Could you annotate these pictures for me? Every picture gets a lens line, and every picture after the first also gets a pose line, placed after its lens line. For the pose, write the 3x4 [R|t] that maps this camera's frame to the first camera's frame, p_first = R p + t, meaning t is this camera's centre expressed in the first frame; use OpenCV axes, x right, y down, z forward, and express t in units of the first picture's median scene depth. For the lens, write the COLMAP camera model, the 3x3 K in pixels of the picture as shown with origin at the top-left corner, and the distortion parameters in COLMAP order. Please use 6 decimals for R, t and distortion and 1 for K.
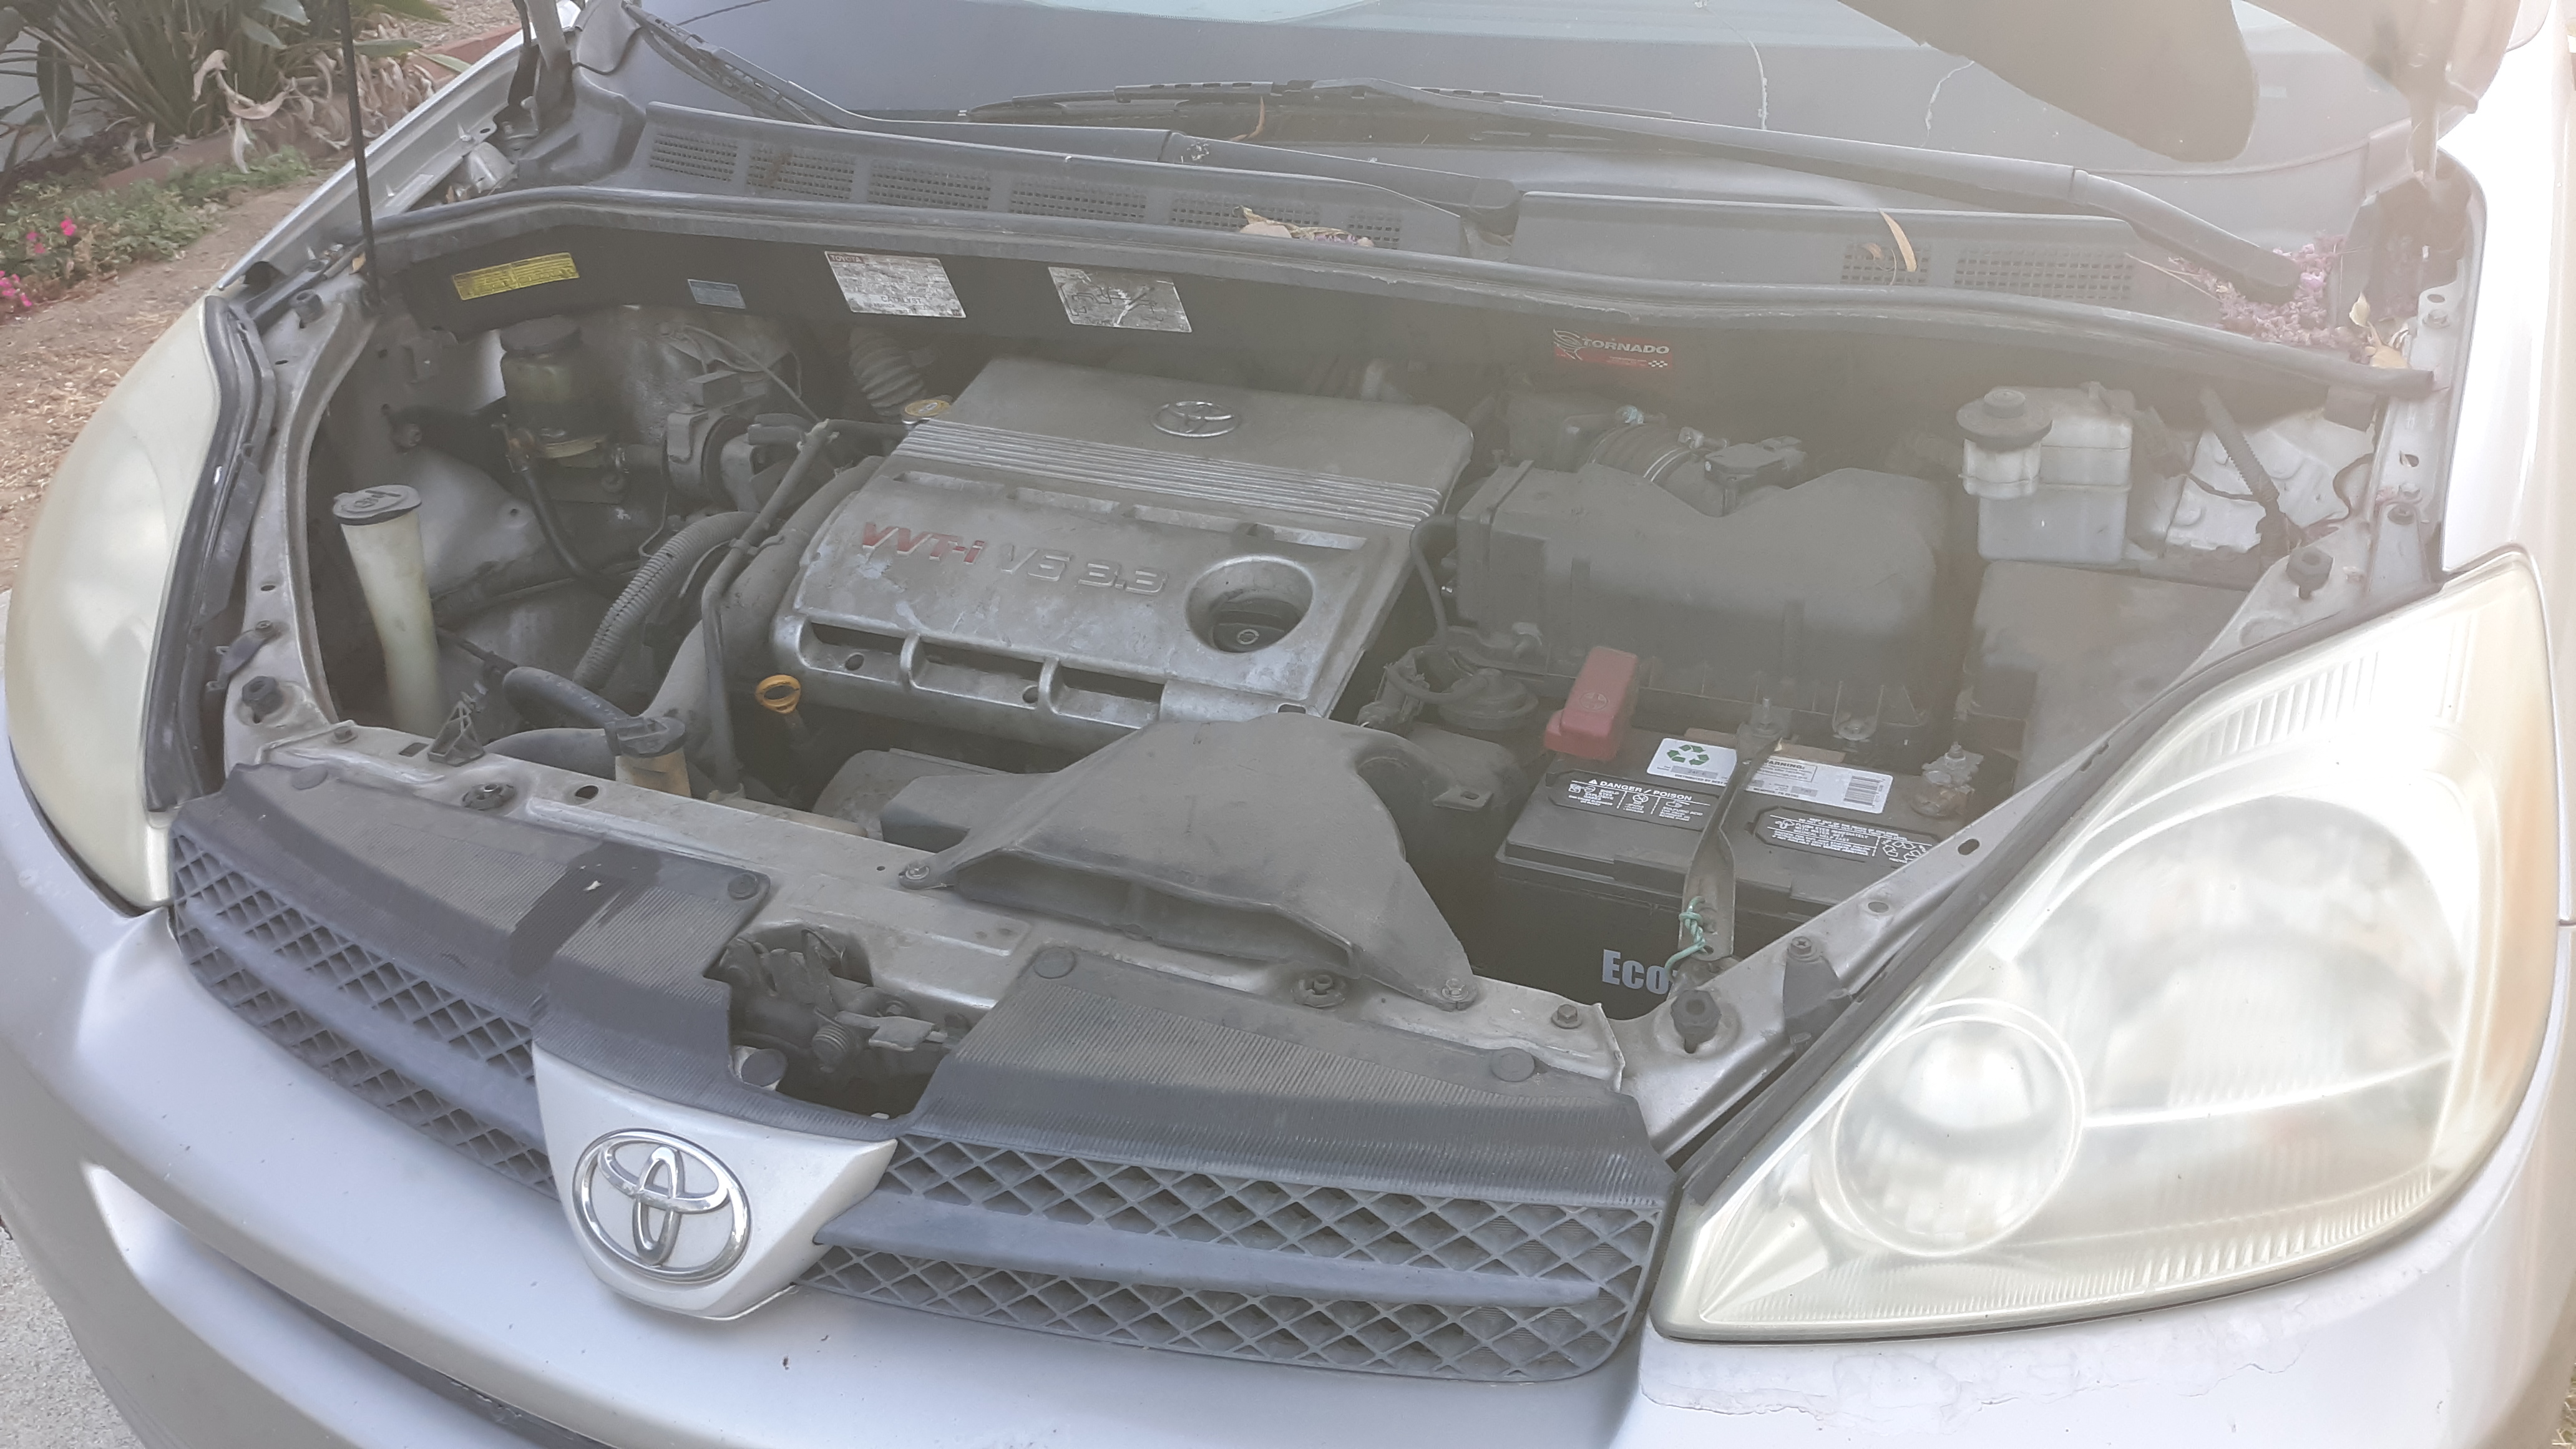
lens RADIAL K [[2034.5, 0, 1293.3], [0, 2034.5, 719.6], [0, 0, 1]] dist [-0.021584, -0.042165]
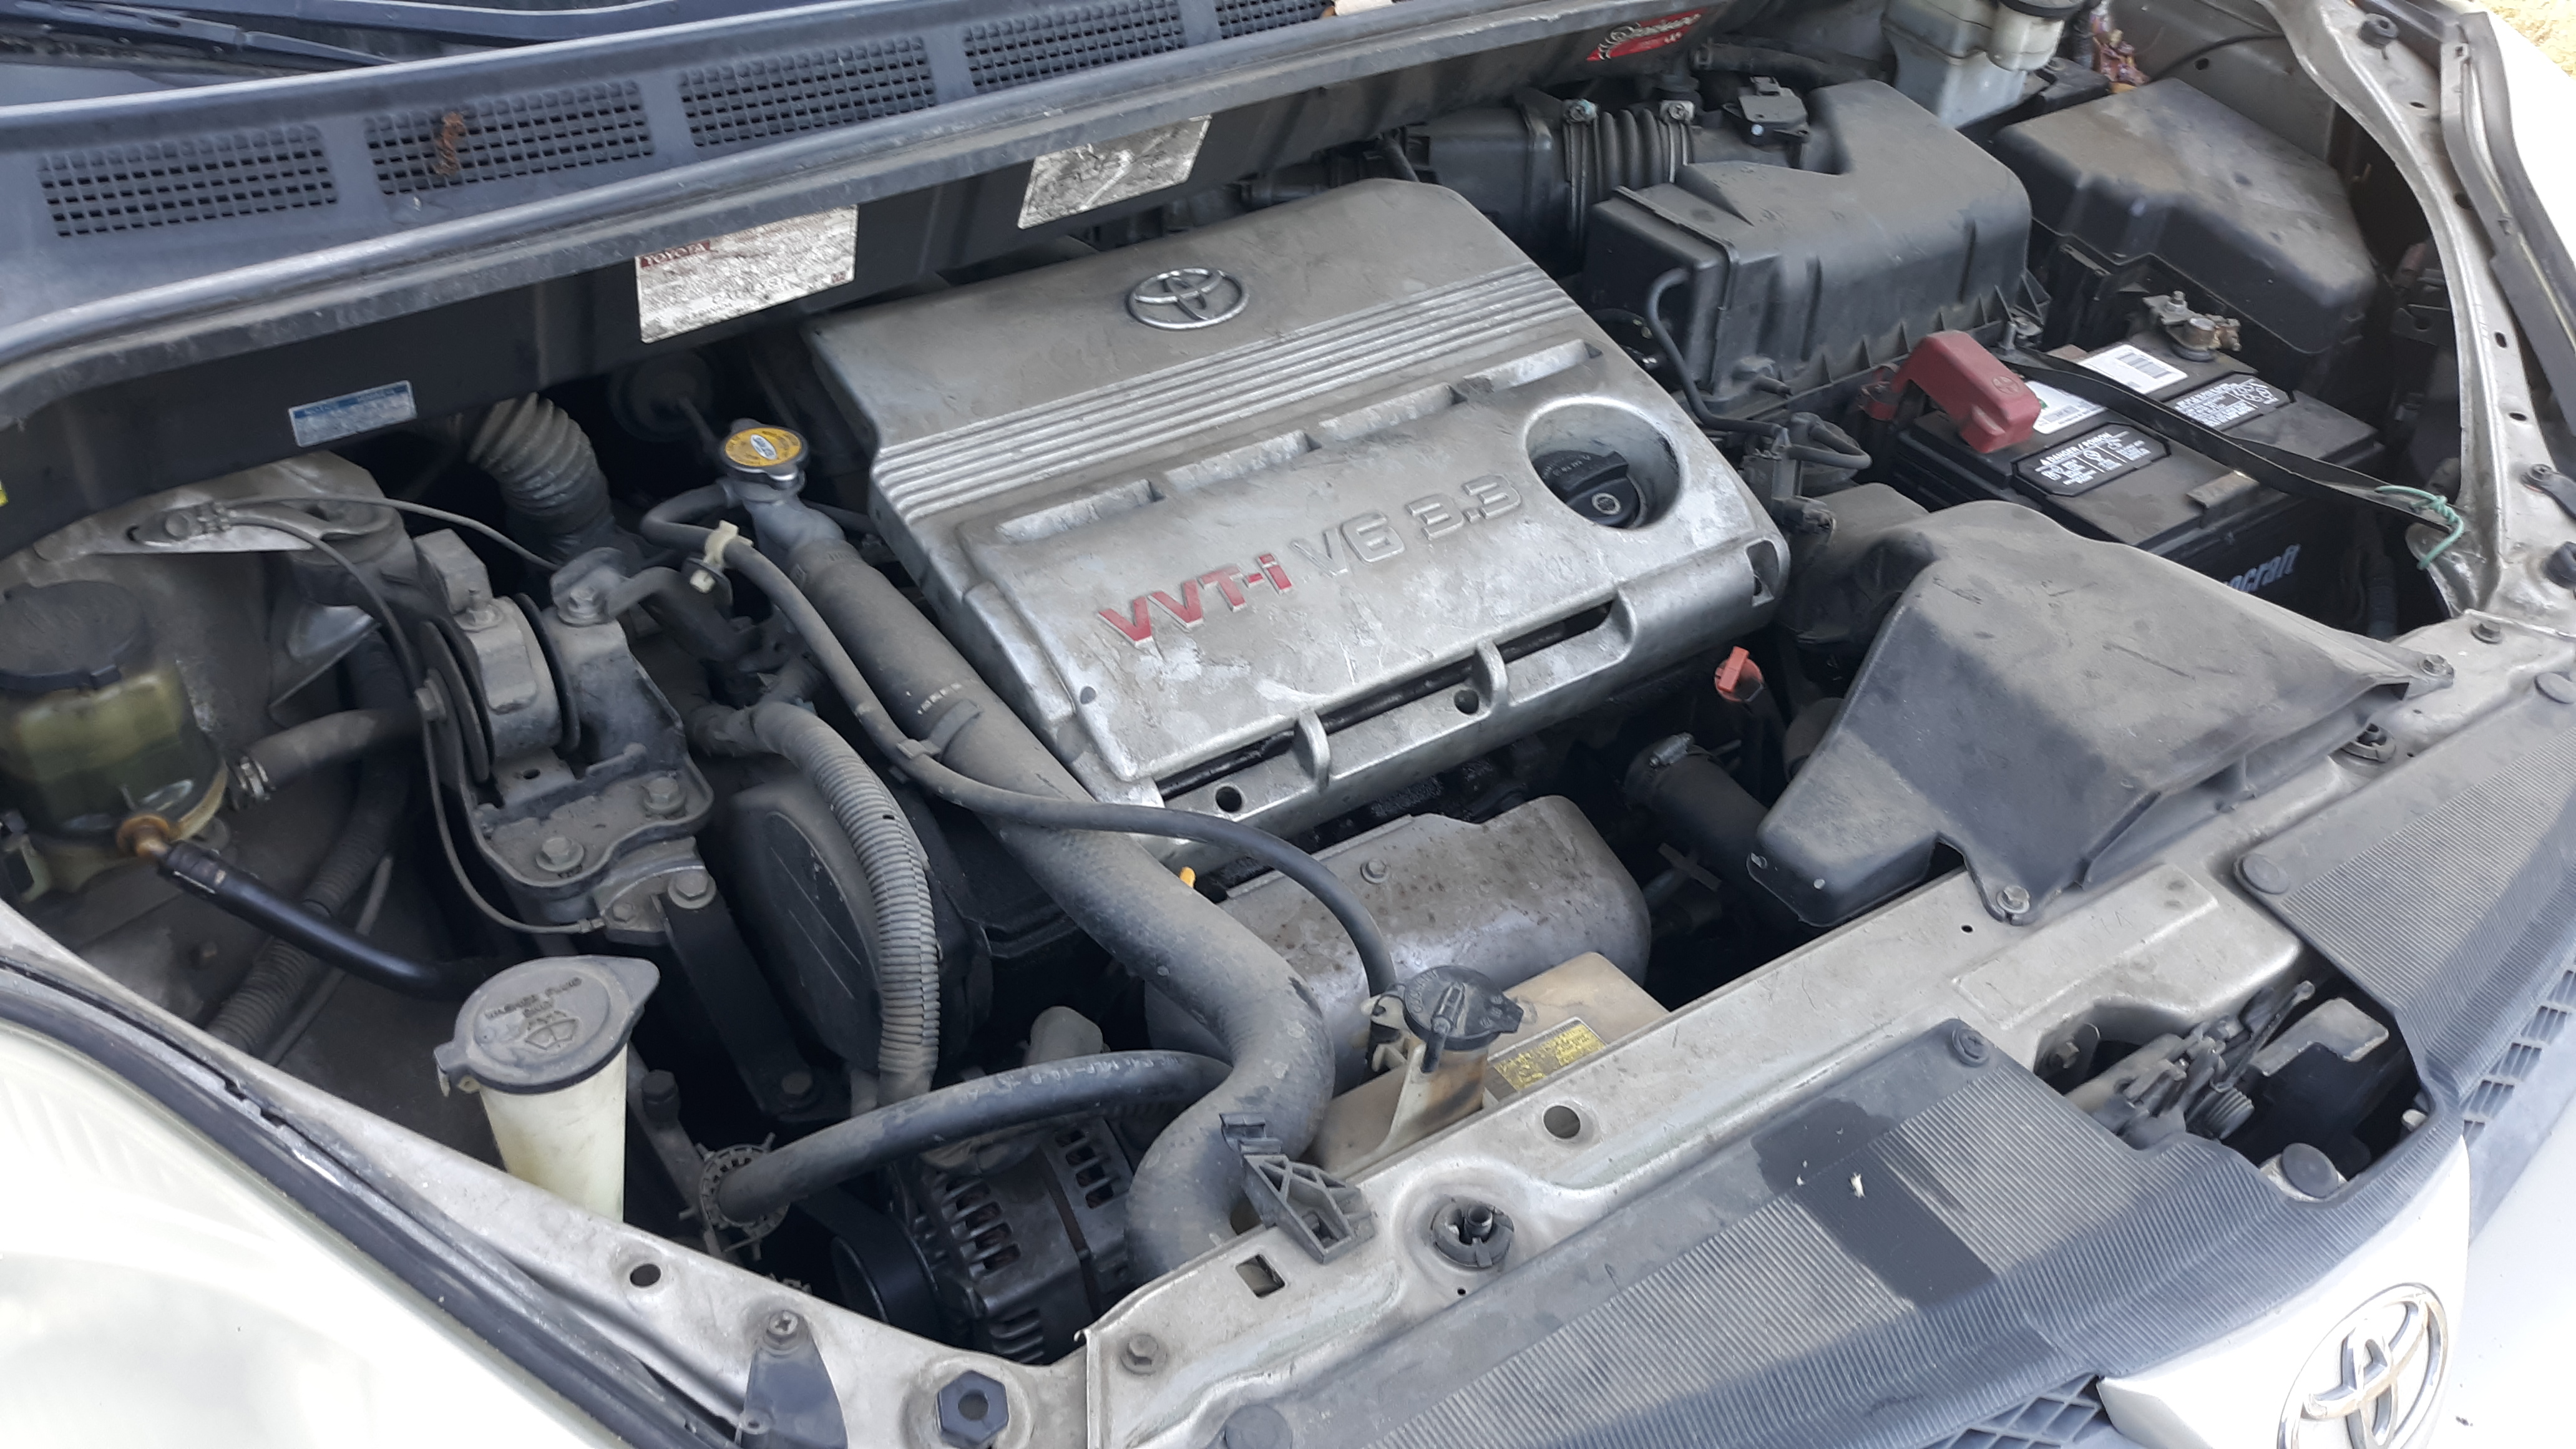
lens RADIAL K [[2034.5, 0, 1290.7], [0, 2034.5, 733.8], [0, 0, 1]] dist [-0.021584, -0.042165]
pose [[0.562982, -0.490251, 0.665361, -0.644551], [0.372834, 0.869144, 0.324936, -0.258523], [-0.737595, 0.065136, 0.672094, 0.545582]]
